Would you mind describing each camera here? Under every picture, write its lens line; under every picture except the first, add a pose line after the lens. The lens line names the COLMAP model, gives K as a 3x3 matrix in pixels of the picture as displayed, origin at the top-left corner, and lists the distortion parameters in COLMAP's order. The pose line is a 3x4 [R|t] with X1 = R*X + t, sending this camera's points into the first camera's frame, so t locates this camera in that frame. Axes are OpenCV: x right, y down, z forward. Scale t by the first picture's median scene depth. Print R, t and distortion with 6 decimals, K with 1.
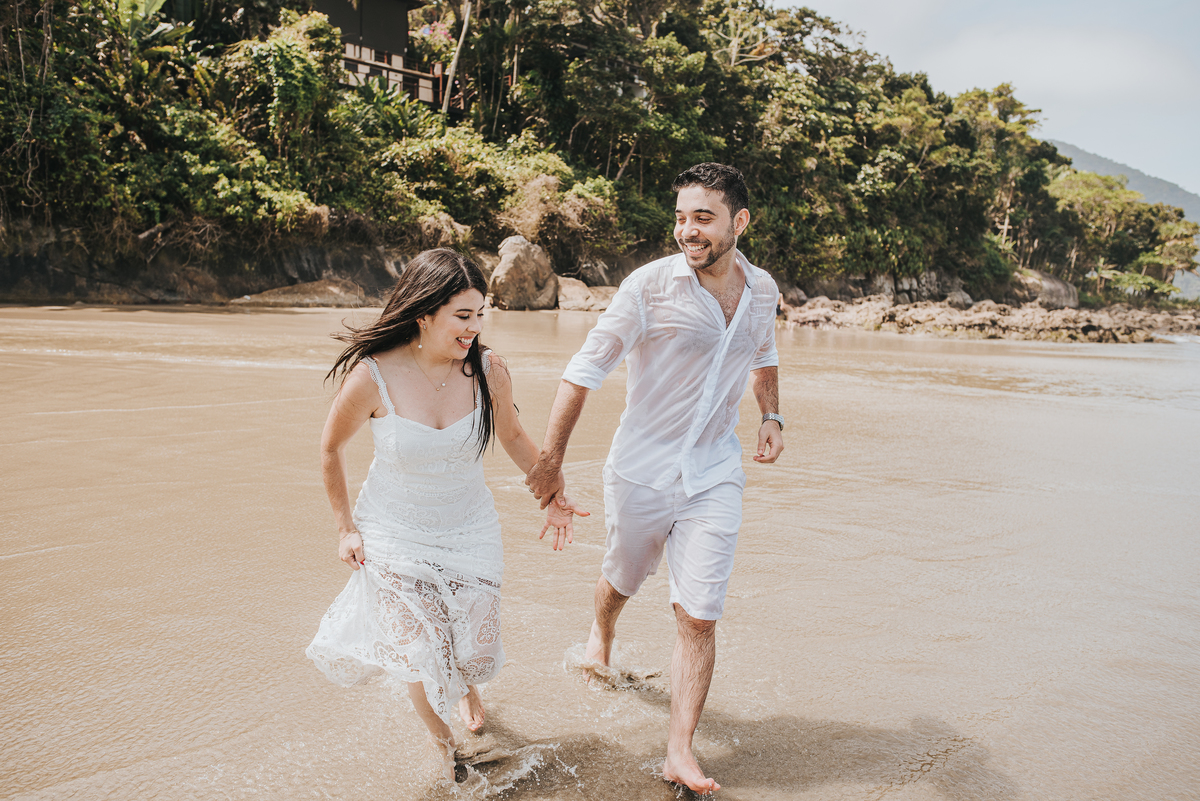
lens RADIAL K [[839.3, 0, 592.1], [0, 839.3, 399.1], [0, 0, 1]] dist [-0.049554, 0.027815]
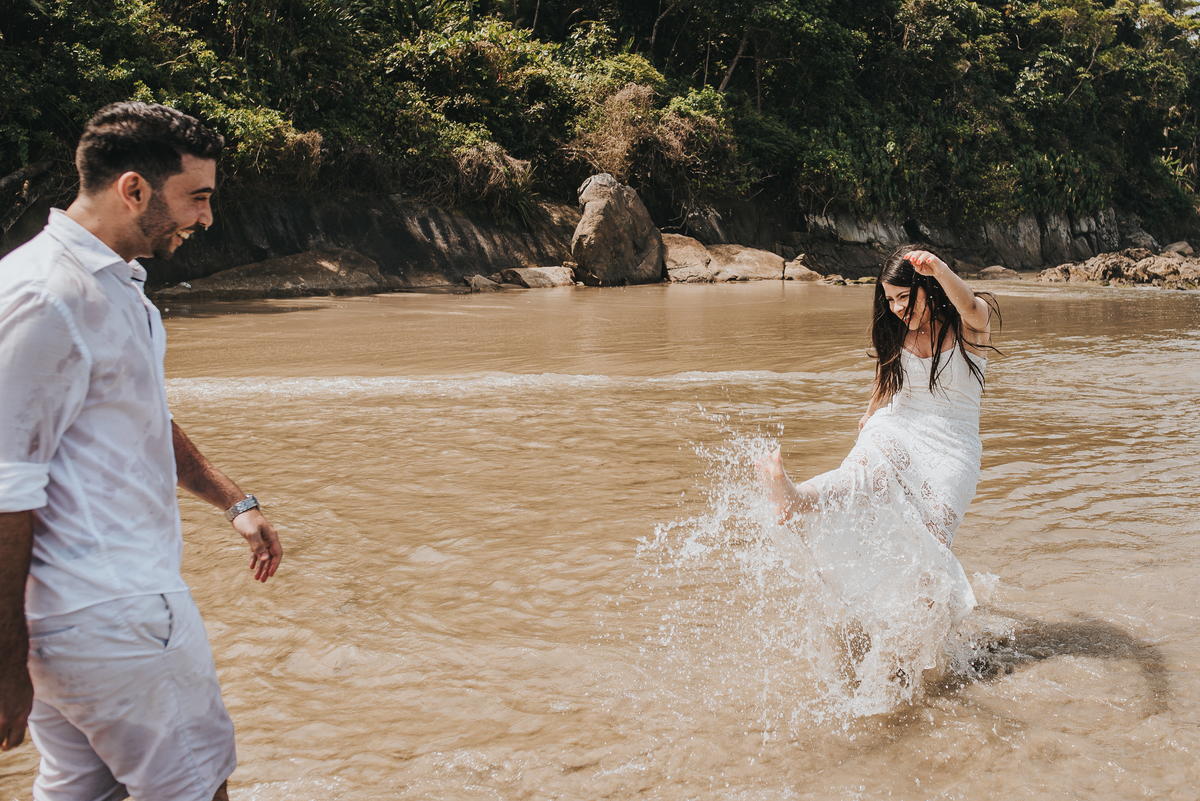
lens RADIAL K [[1082.7, 0, 764.6], [0, 1082.7, 278.3], [0, 0, 1]] dist [-0.049526, 0.024226]
pose [[0.988291, -0.041757, 0.146757, -0.064523], [0.056003, 0.993965, -0.094320, -0.017425], [-0.141933, 0.101434, 0.984666, 0.104904]]
